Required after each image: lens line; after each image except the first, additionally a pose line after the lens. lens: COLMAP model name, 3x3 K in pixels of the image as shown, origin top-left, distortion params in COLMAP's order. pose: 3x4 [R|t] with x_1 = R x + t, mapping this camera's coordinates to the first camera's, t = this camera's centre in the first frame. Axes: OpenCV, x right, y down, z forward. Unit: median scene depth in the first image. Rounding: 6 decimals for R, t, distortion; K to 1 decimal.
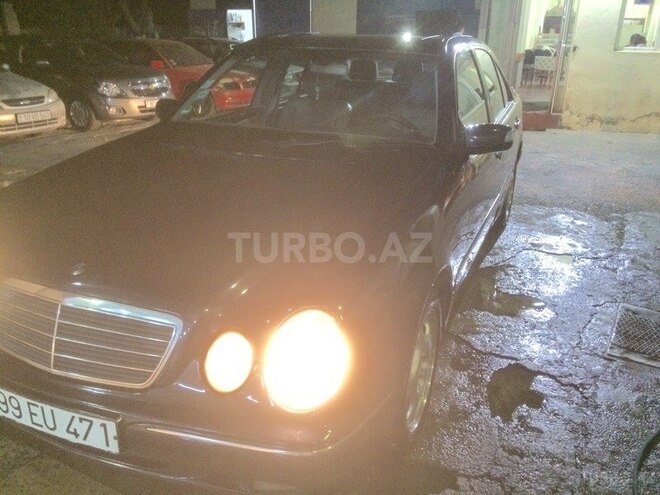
lens RADIAL K [[567.9, 0, 330.0], [0, 567.9, 247.5], [0, 0, 1]] dist [0.076837, -0.109763]
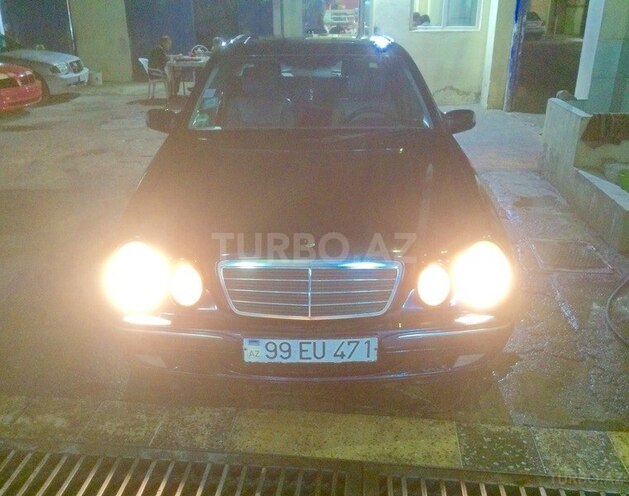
lens RADIAL K [[649.5, 0, 314.5], [0, 649.5, 280.3], [0, 0, 1]] dist [0.006997, 0.011141]
pose [[0.920523, -0.167774, 0.352832, -1.033428], [0.151385, 0.985719, 0.073760, 0.013616], [-0.360168, -0.014484, 0.932775, -0.461505]]
